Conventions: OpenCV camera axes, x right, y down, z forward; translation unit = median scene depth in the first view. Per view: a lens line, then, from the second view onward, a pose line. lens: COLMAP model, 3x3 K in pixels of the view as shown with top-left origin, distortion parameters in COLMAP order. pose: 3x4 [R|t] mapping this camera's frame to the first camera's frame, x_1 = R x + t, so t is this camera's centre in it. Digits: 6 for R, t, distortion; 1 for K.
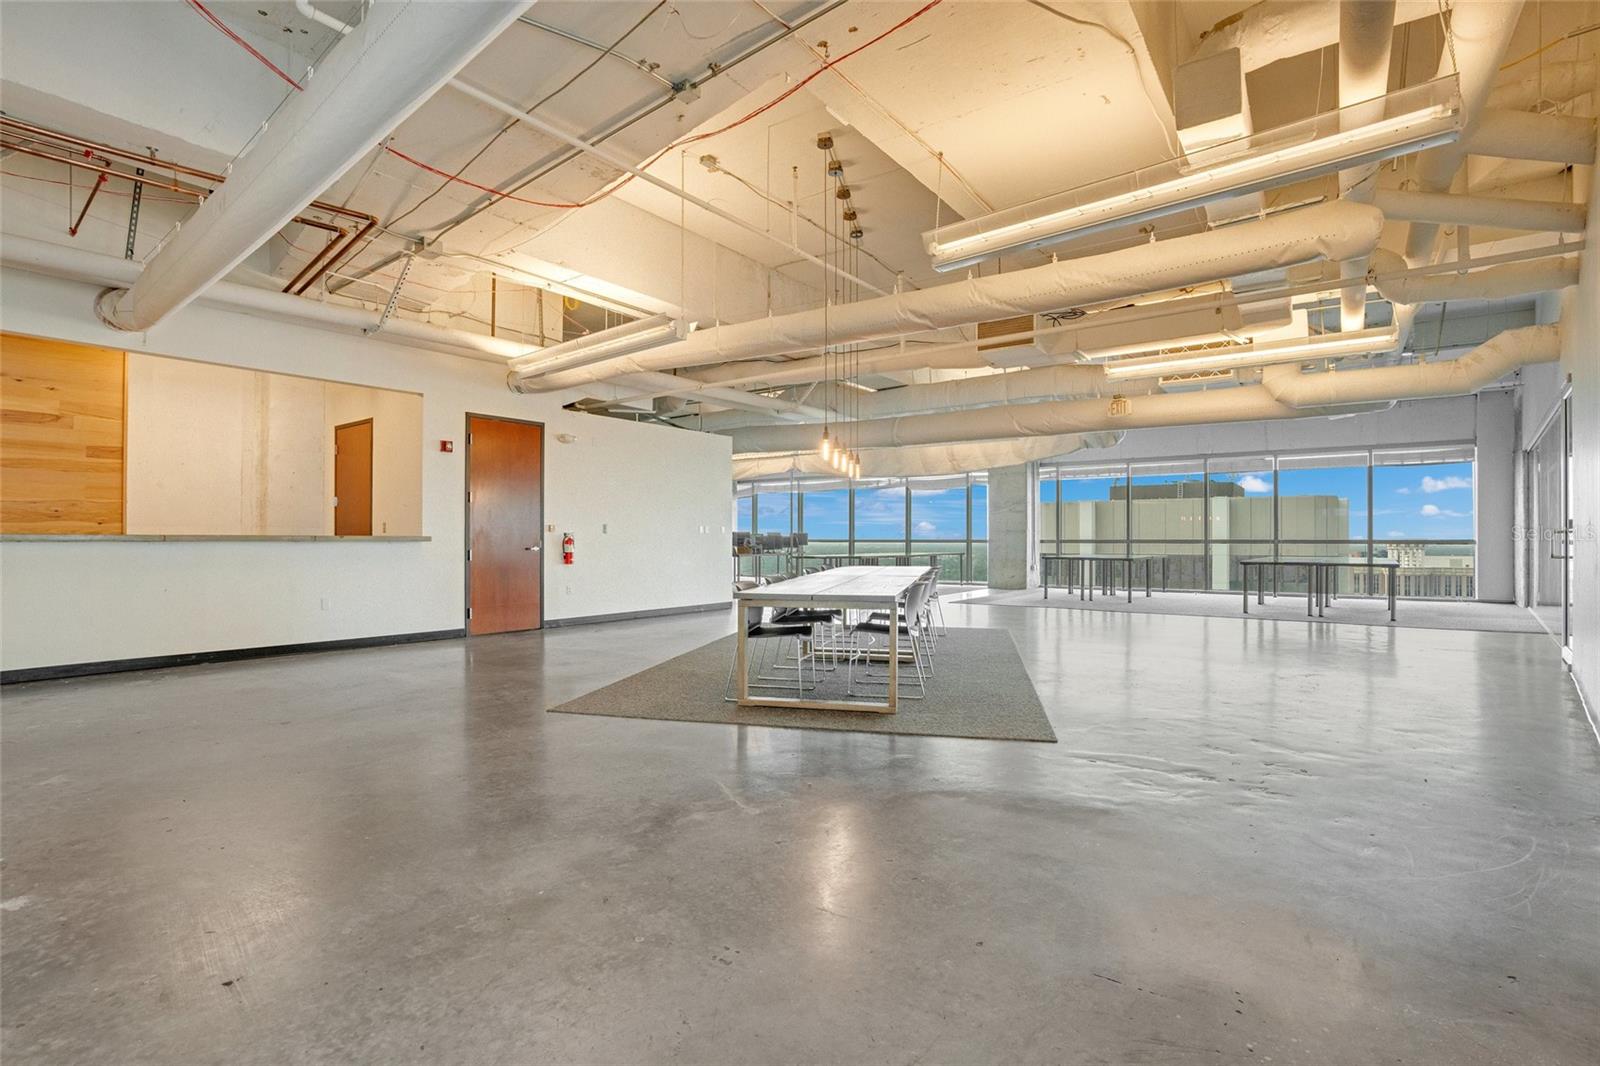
lens RADIAL K [[759.1, 0, 800.0], [0, 759.1, 533.0], [0, 0, 1]] dist [-0.039612, -0.000011]
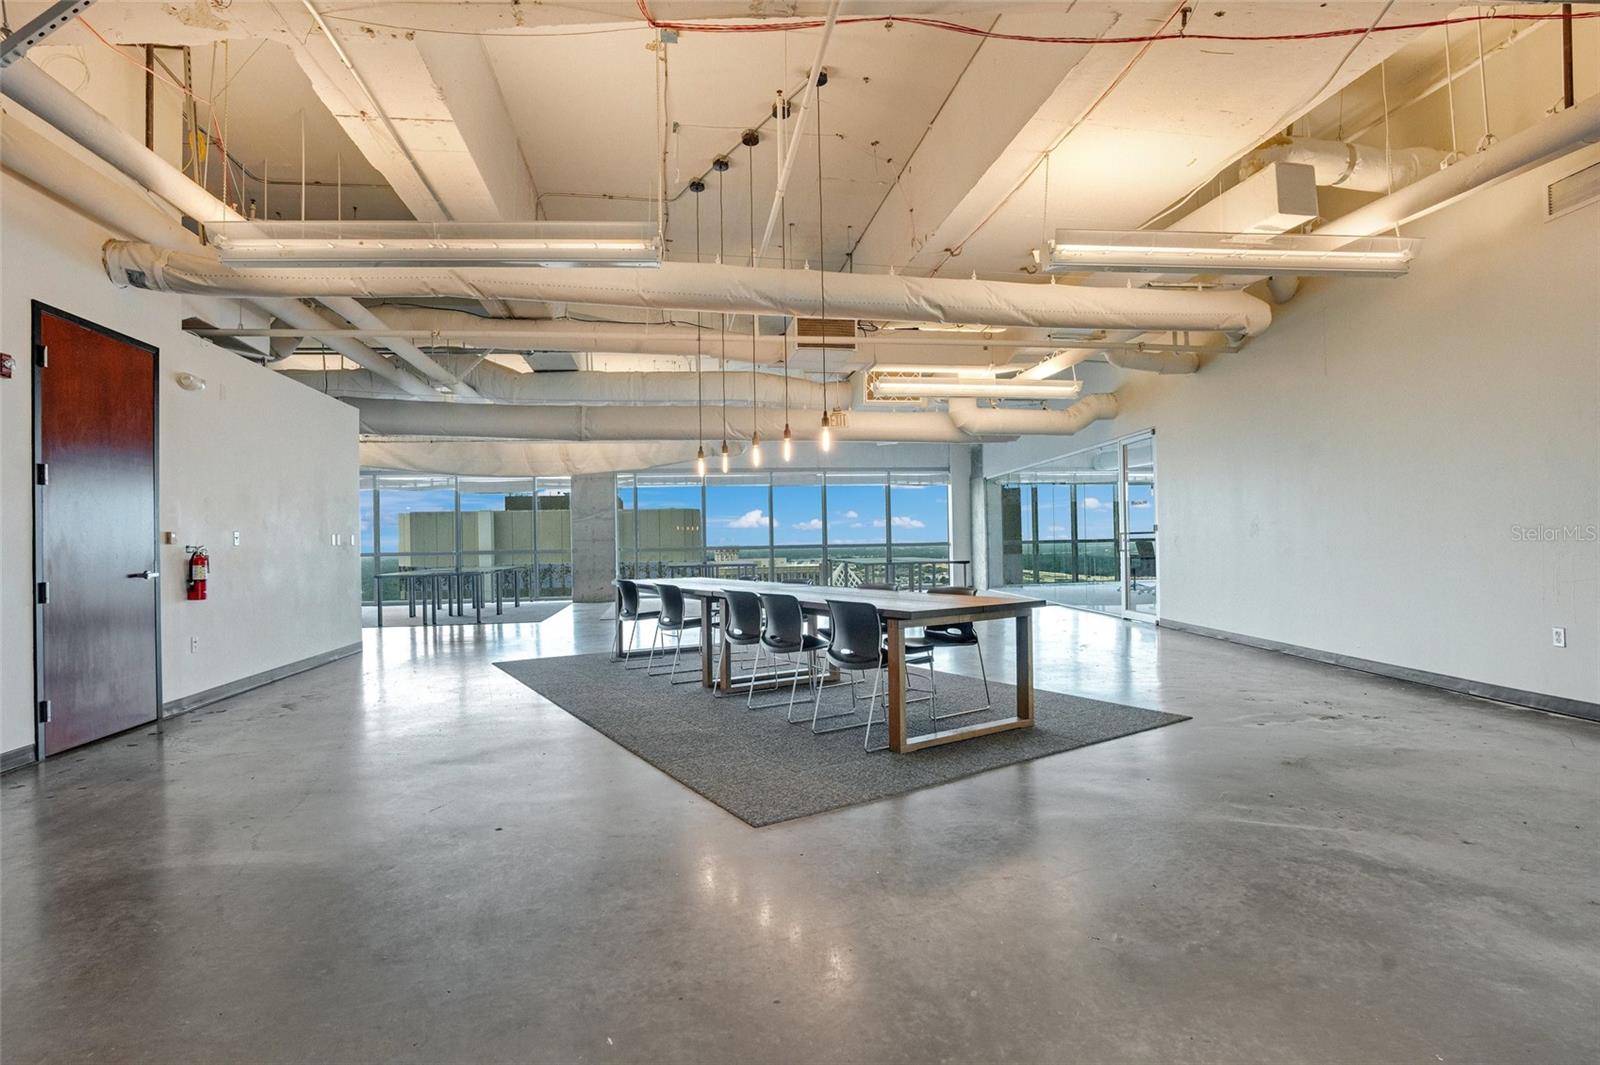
lens RADIAL K [[770.2, 0, 800.0], [0, 770.2, 532.5], [0, 0, 1]] dist [-0.052520, 0.020142]
pose [[0.699379, -0.003659, 0.714741, -0.403866], [0.014766, 0.999847, -0.009330, 0.001764], [-0.714598, 0.017079, 0.699327, 0.286102]]
